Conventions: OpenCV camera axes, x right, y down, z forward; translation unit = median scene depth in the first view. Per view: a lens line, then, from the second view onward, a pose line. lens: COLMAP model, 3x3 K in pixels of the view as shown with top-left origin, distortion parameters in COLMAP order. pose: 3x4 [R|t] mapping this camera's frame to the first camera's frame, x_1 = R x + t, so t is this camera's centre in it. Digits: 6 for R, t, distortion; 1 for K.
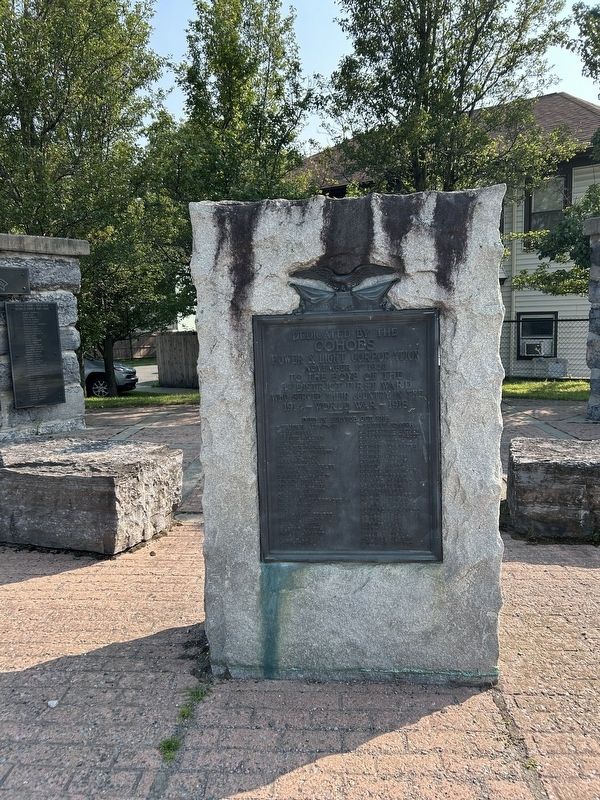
lens RADIAL K [[608.1, 0, 282.4], [0, 608.1, 398.2], [0, 0, 1]] dist [0.045595, -0.001890]
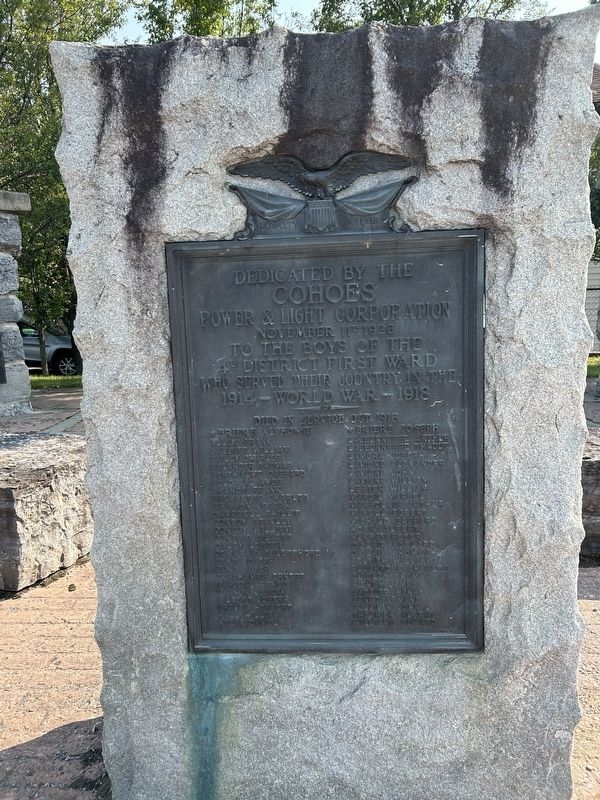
lens RADIAL K [[608.5, 0, 300.0], [0, 608.5, 400.0], [0, 0, 1]] dist [0.006700, 0.001322]
pose [[0.998465, -0.008119, 0.054792, 0.046041], [0.005807, 0.999091, 0.042229, -0.009483], [-0.055085, -0.041846, 0.997604, 0.405553]]
